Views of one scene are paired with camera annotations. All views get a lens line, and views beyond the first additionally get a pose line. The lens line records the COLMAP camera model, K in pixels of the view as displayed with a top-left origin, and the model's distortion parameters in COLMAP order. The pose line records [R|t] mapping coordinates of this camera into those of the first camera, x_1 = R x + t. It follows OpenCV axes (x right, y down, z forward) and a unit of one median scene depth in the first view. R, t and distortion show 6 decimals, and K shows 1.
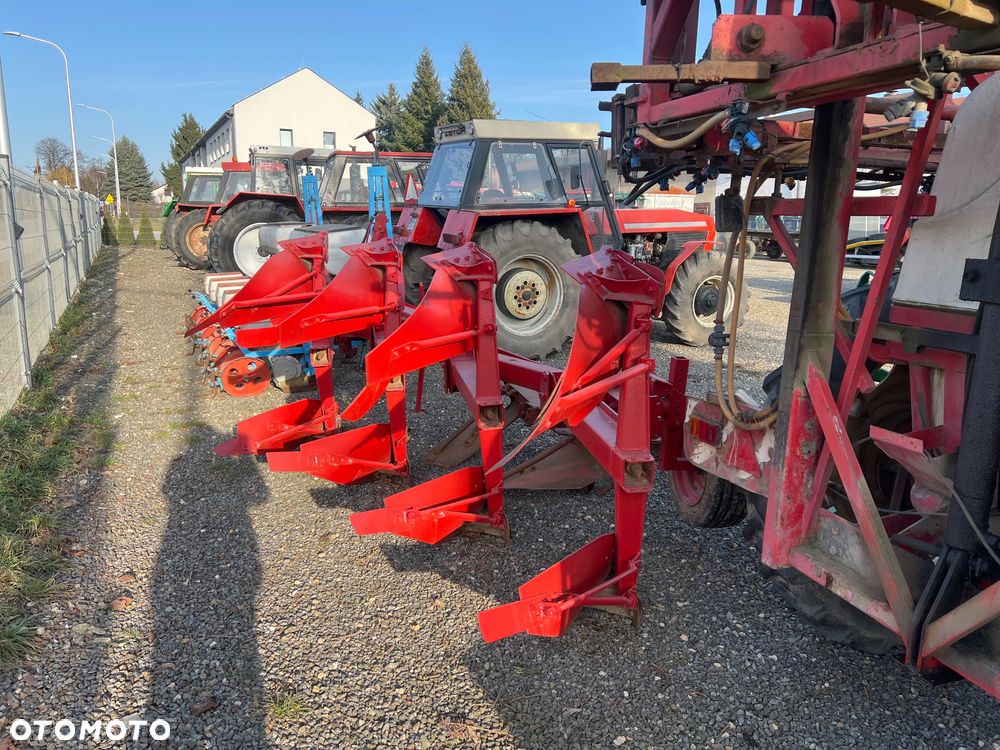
lens RADIAL K [[750.5, 0, 502.0], [0, 750.5, 357.6], [0, 0, 1]] dist [0.062598, -0.061003]
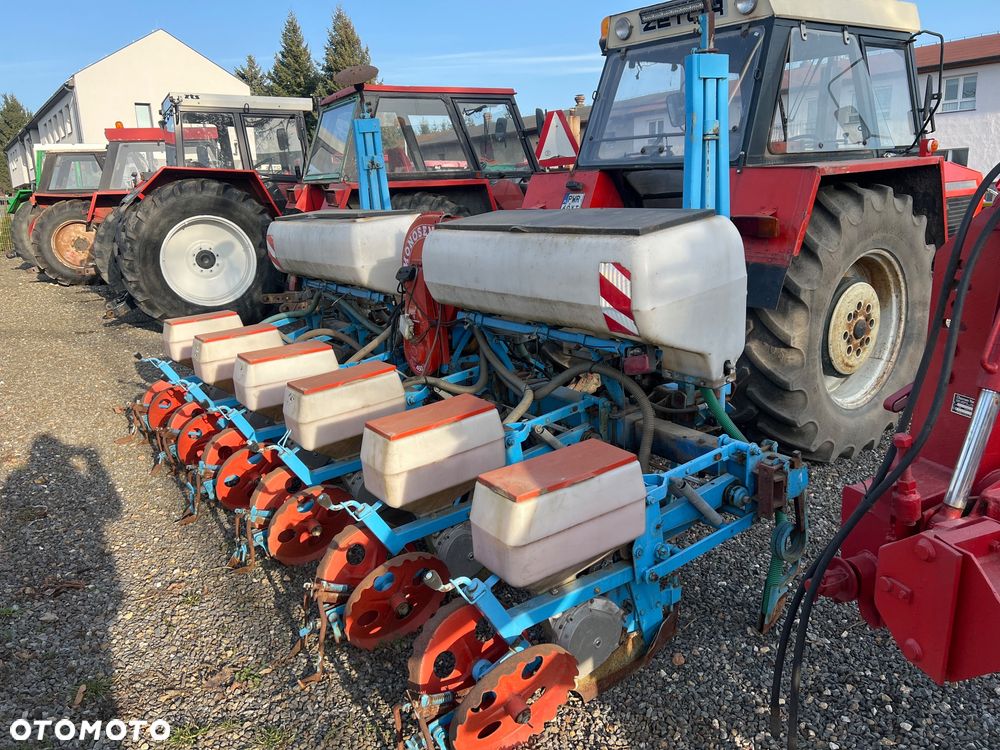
lens RADIAL K [[750.5, 0, 502.0], [0, 750.5, 357.6], [0, 0, 1]] dist [0.062598, -0.061003]
pose [[0.983592, -0.077503, 0.162912, -0.170335], [0.073204, 0.996796, 0.032235, -0.056986], [-0.164888, -0.019781, 0.986114, 0.305733]]
